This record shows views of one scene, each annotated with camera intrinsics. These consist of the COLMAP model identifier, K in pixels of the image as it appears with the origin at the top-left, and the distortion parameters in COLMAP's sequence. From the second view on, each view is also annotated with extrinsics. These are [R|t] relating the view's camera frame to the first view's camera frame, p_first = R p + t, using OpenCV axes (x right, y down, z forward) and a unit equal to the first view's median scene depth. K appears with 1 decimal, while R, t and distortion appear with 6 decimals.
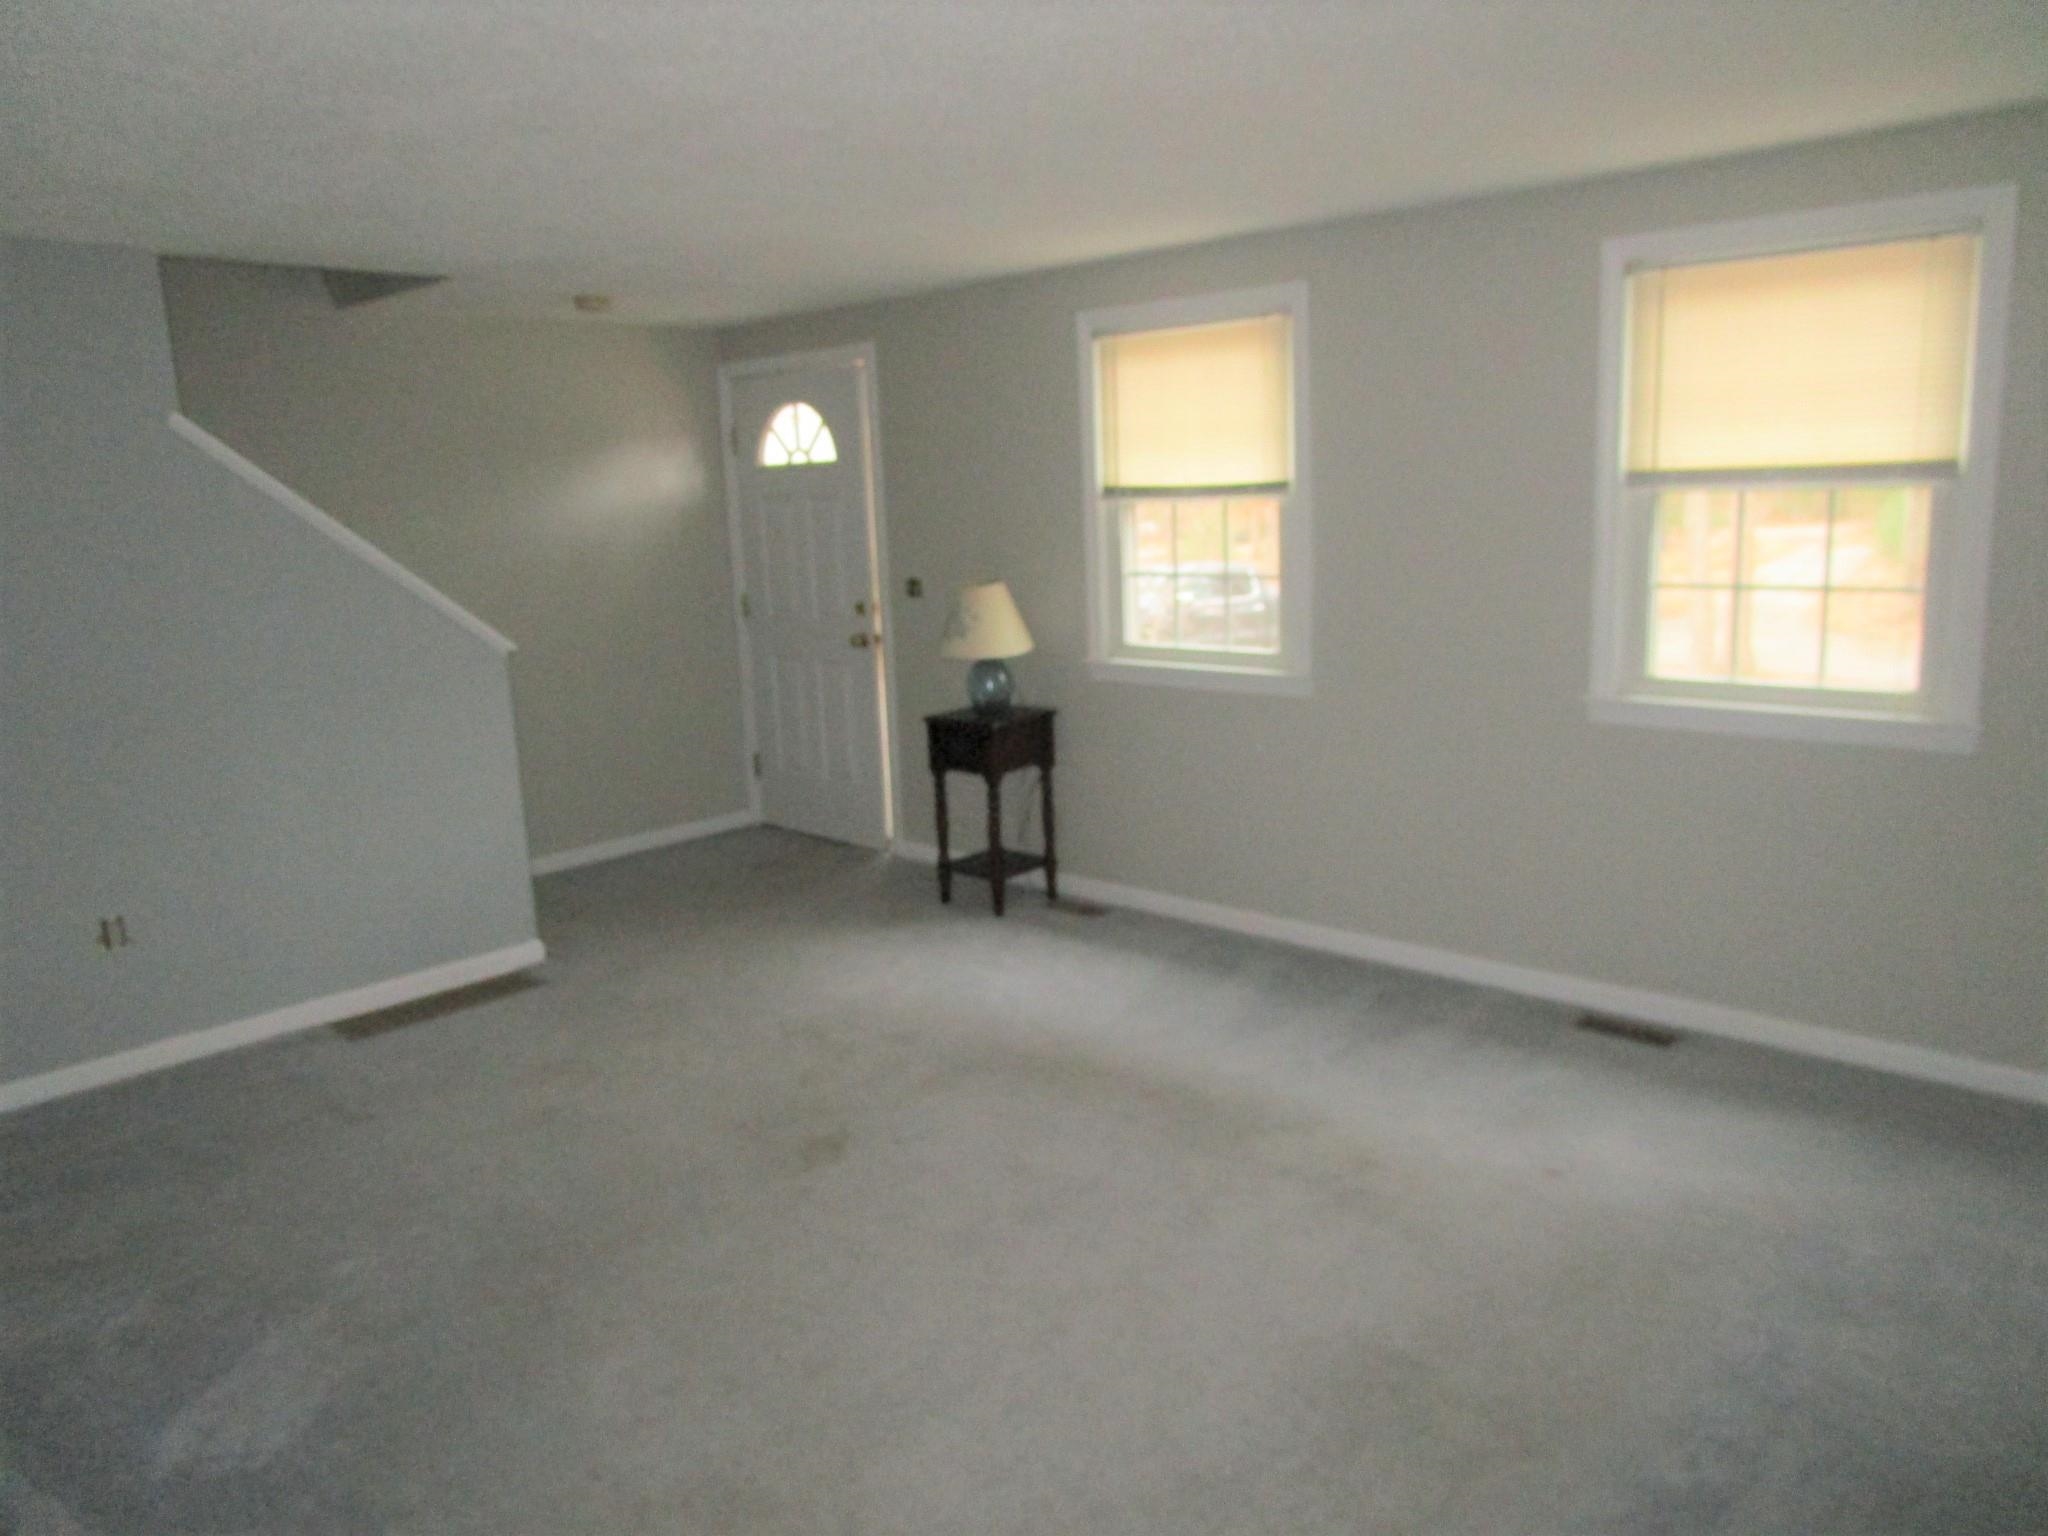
lens RADIAL K [[1466.2, 0, 1024.0], [0, 1466.2, 768.0], [0, 0, 1]] dist [-0.024737, 0.002232]
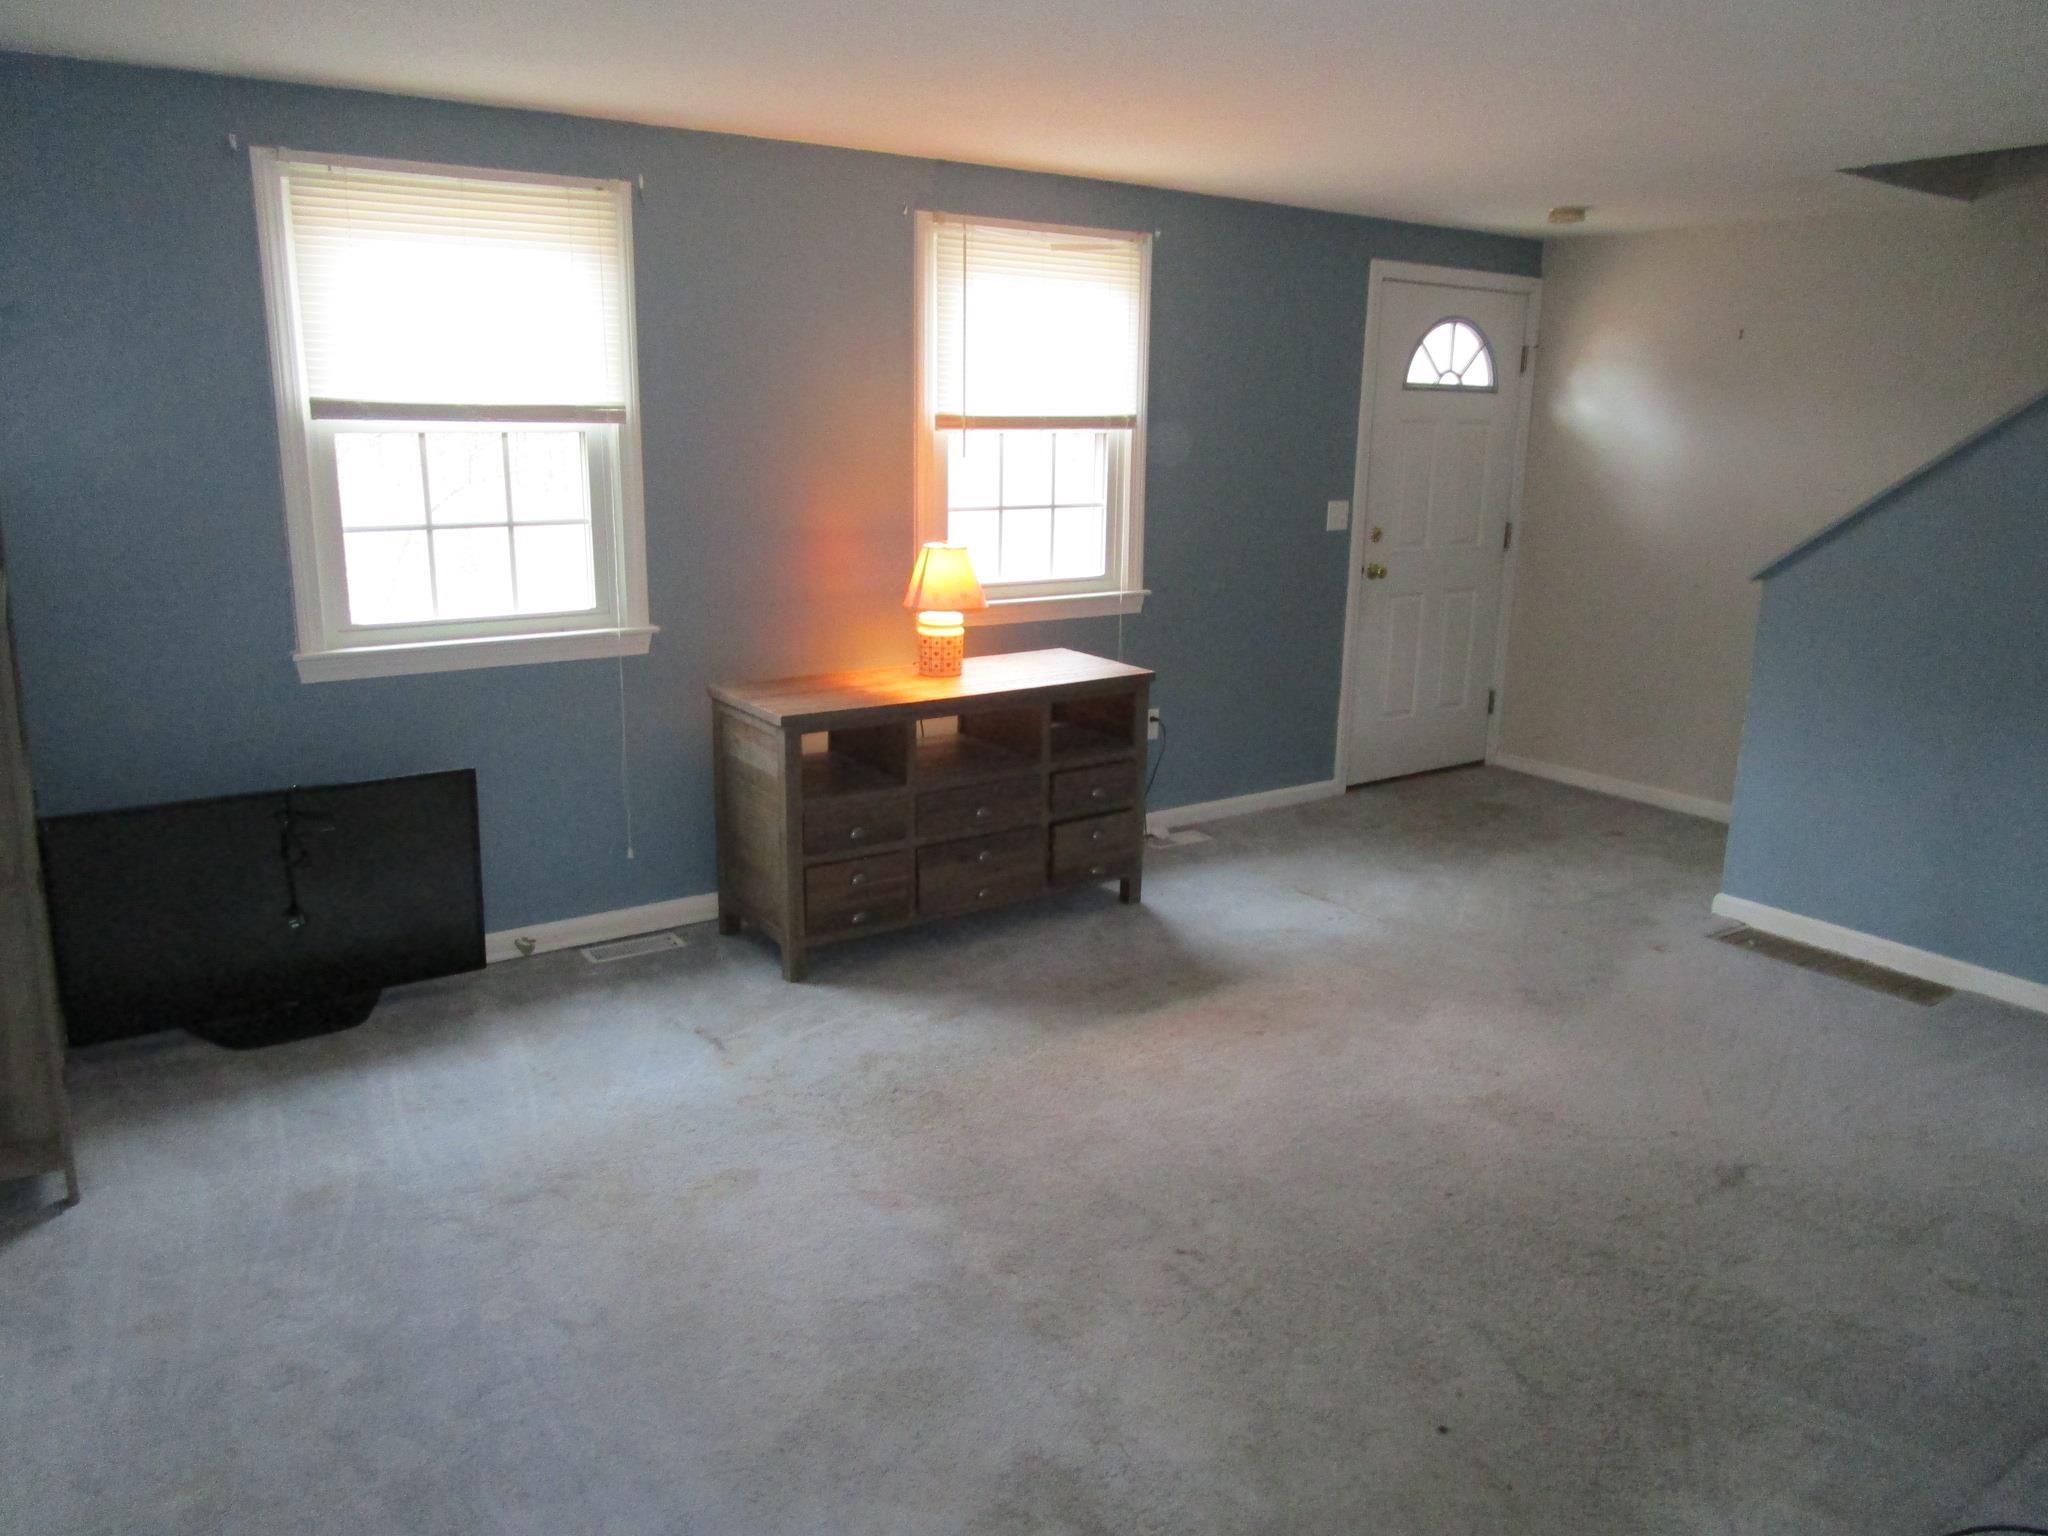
lens RADIAL K [[1466.2, 0, 1024.0], [0, 1466.2, 768.0], [0, 0, 1]] dist [-0.024737, 0.002232]
pose [[0.177488, -0.193990, 0.964814, -1.149239], [0.158714, 0.973188, 0.166476, -0.167042], [-0.971240, 0.123582, 0.203518, 1.094929]]
